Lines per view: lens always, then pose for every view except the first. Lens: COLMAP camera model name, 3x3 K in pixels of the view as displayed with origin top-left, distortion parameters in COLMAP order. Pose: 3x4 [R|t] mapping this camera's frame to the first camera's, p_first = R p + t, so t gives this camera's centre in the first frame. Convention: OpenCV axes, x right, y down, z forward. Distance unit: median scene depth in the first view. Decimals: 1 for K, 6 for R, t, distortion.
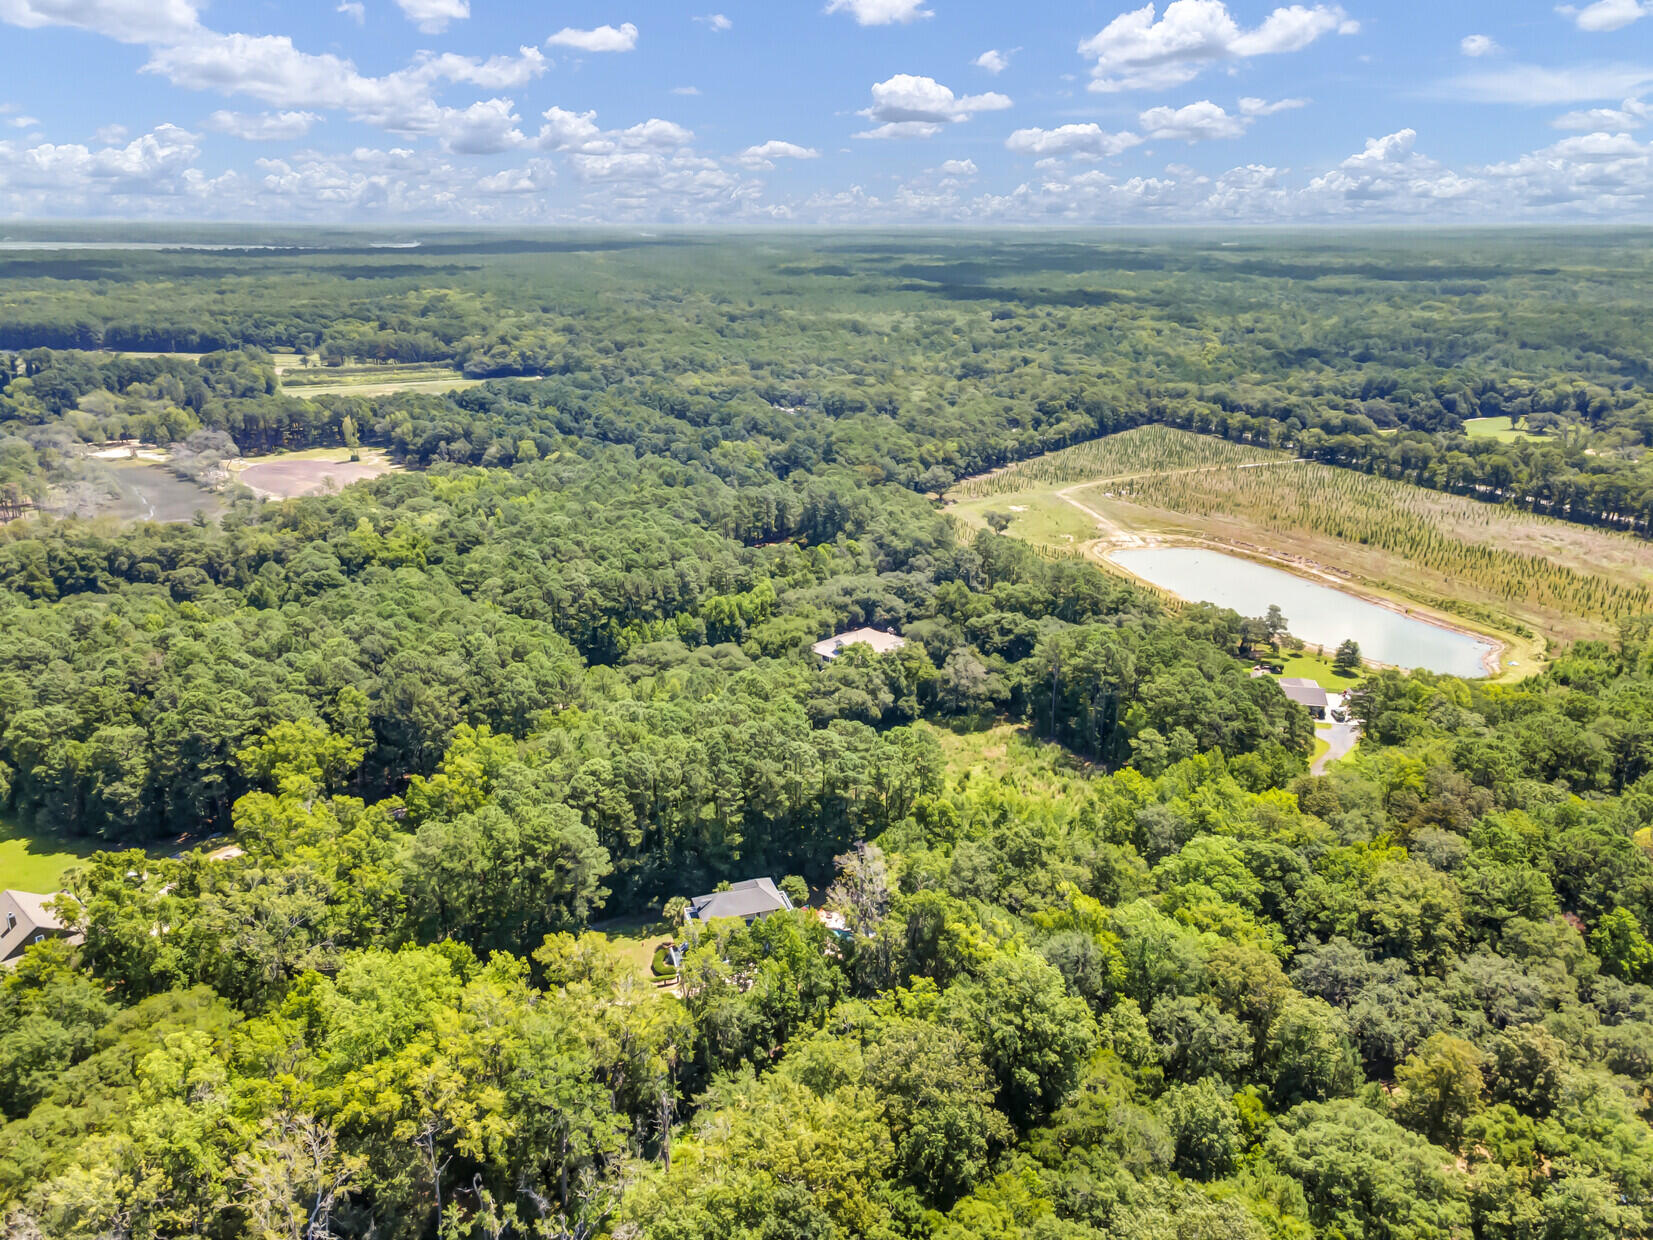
lens RADIAL K [[1202.3, 0, 826.3], [0, 1202.3, 623.4], [0, 0, 1]] dist [0.031076, 0.022919]
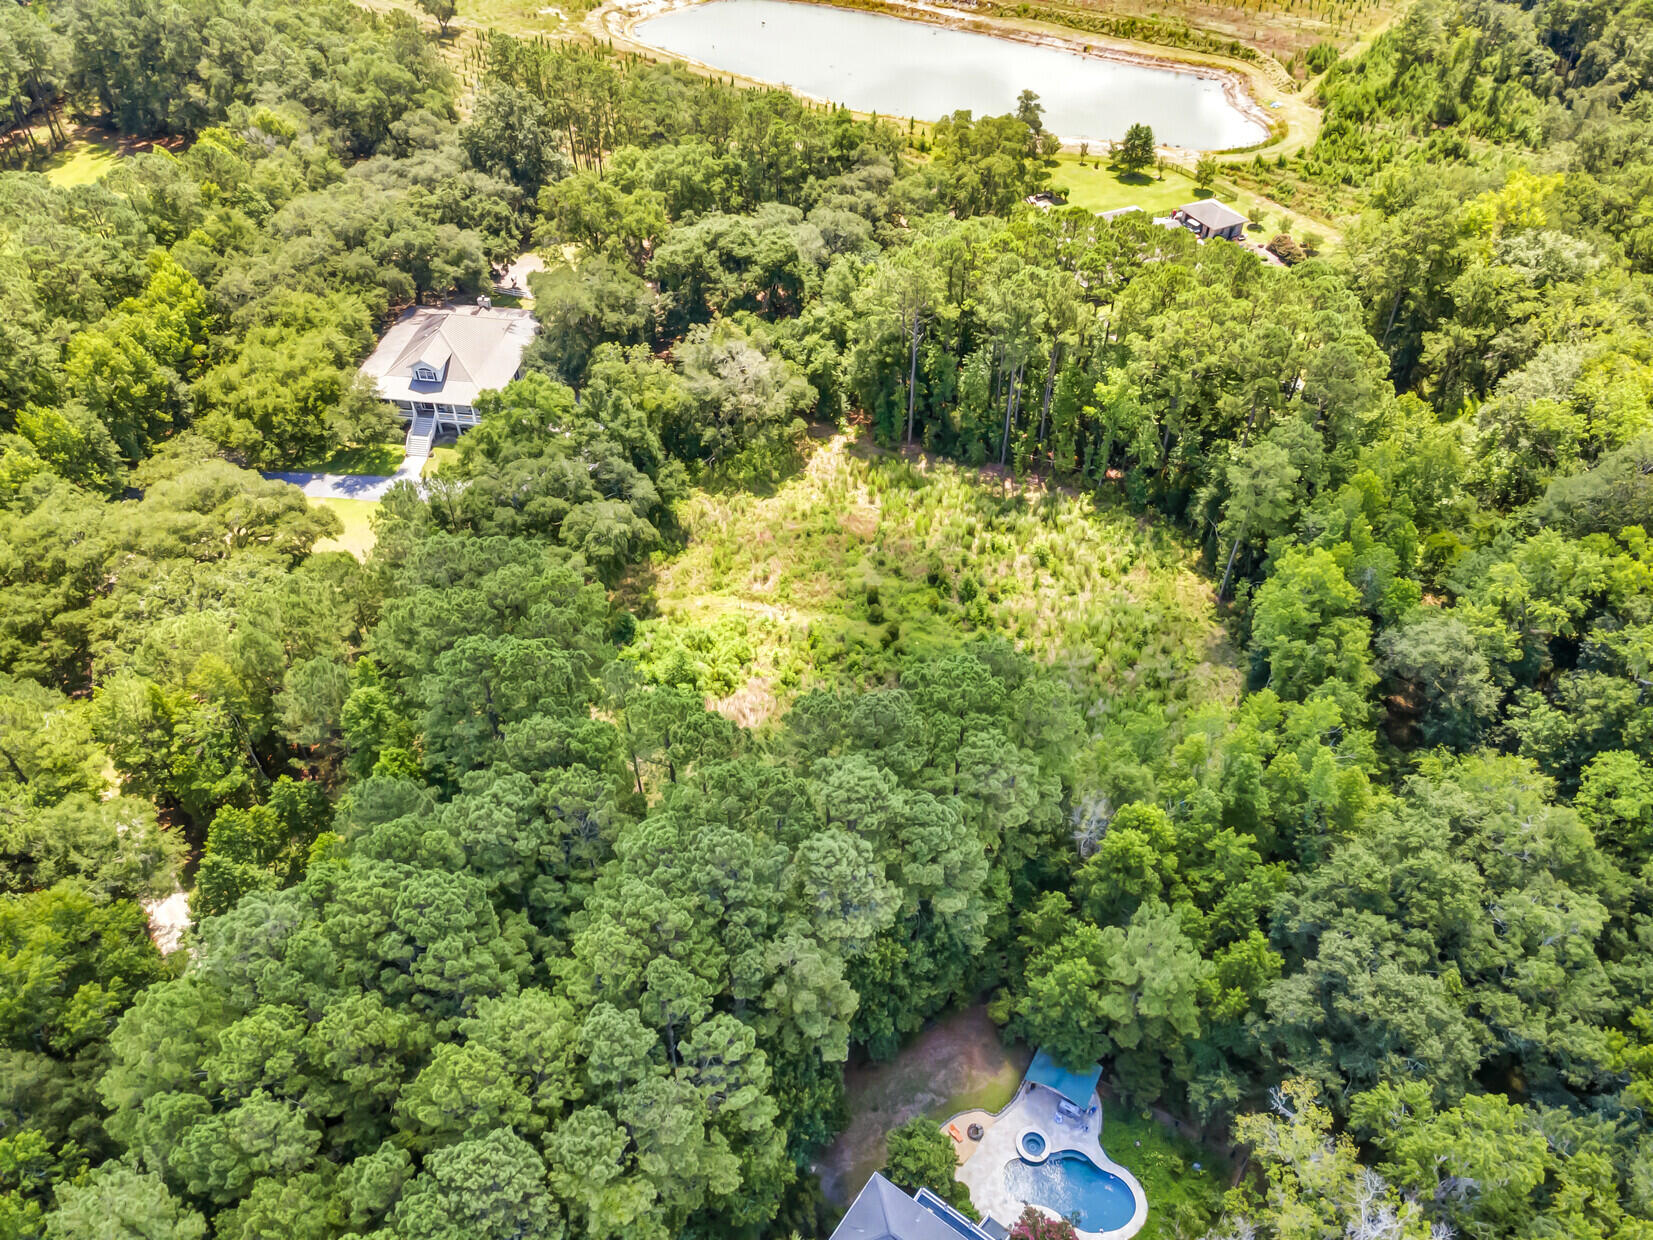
lens RADIAL K [[1202.3, 0, 825.7], [0, 1202.3, 619.7], [0, 0, 1]] dist [0.031076, 0.022919]
pose [[0.814062, -0.398157, 0.422818, -0.099075], [0.183362, 0.866981, 0.463382, -0.088231], [-0.551073, -0.299692, 0.778783, 0.469315]]
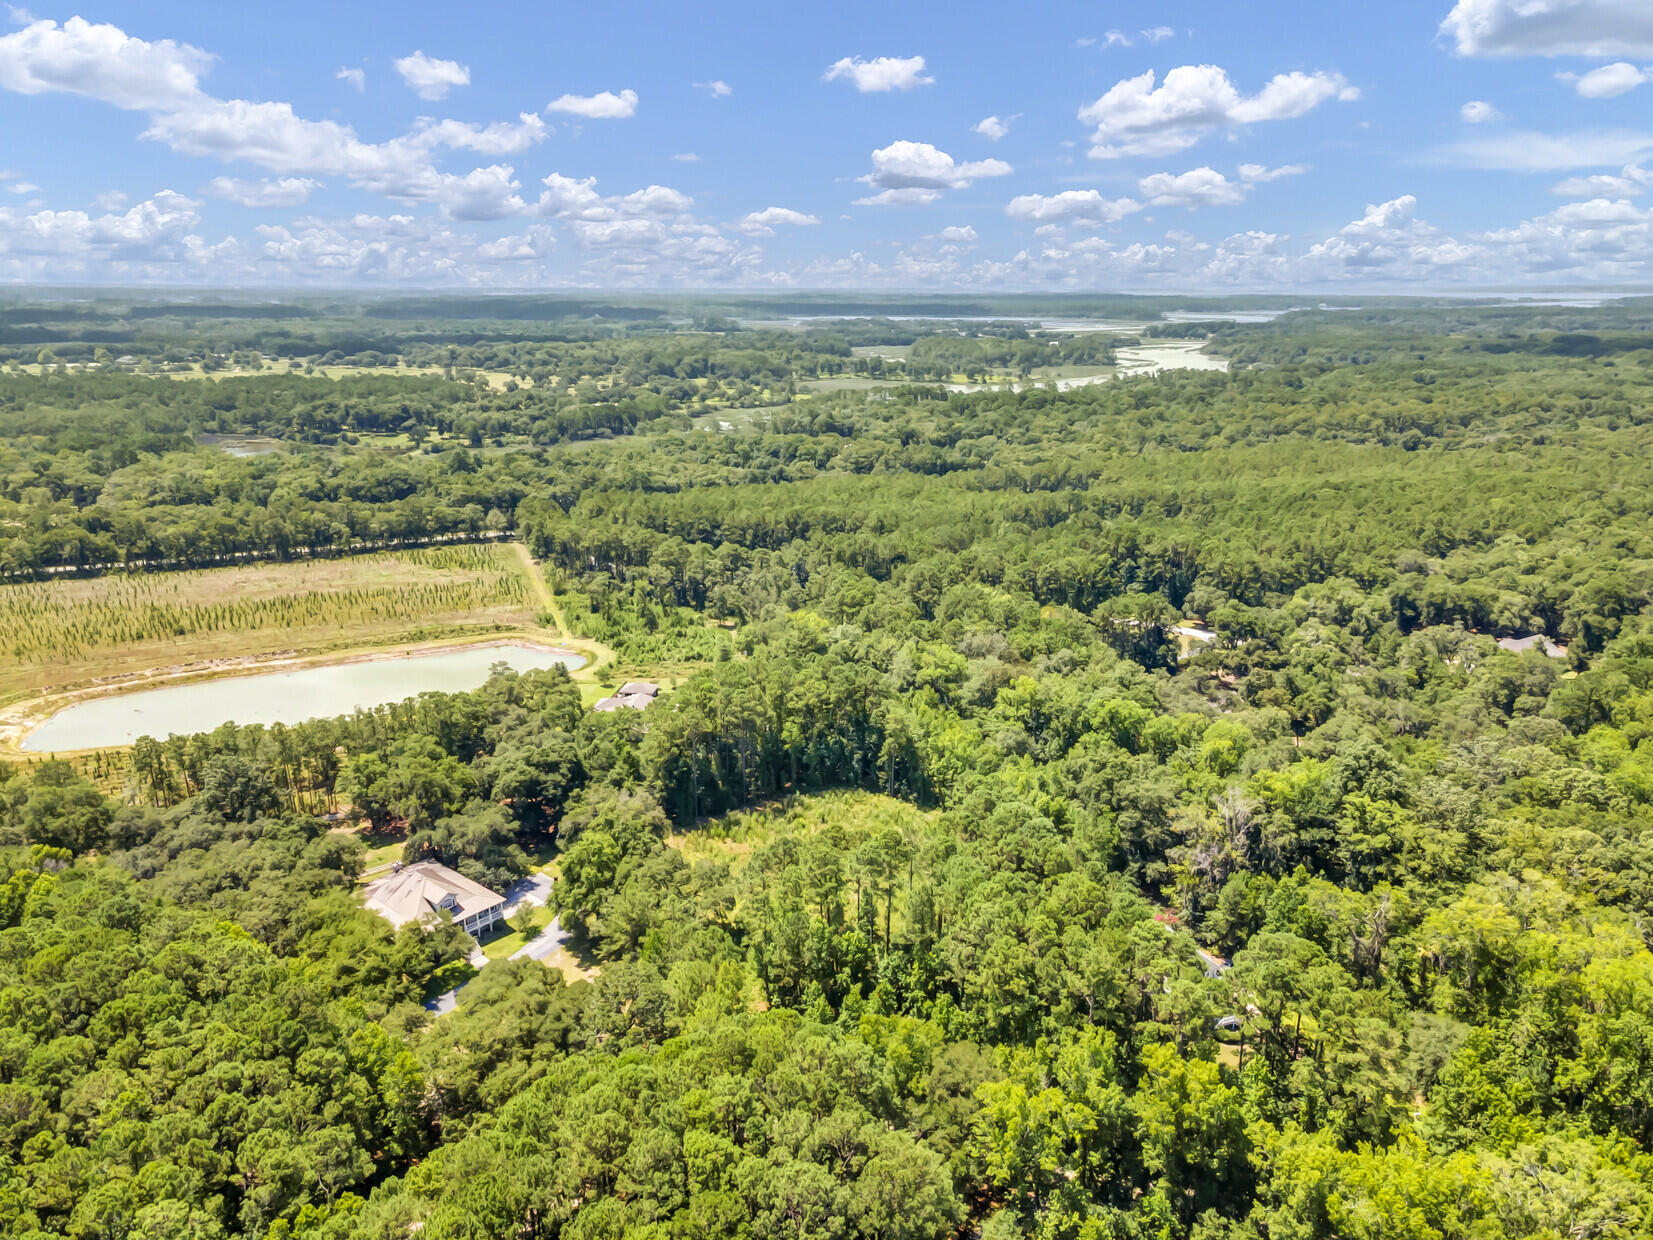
lens RADIAL K [[1202.3, 0, 825.1], [0, 1202.3, 626.8], [0, 0, 1]] dist [0.031076, 0.022919]
pose [[-0.050170, -0.277748, 0.959343, -0.564328], [0.314564, 0.907271, 0.279123, -0.227041], [-0.947910, 0.315778, 0.041852, 0.692287]]
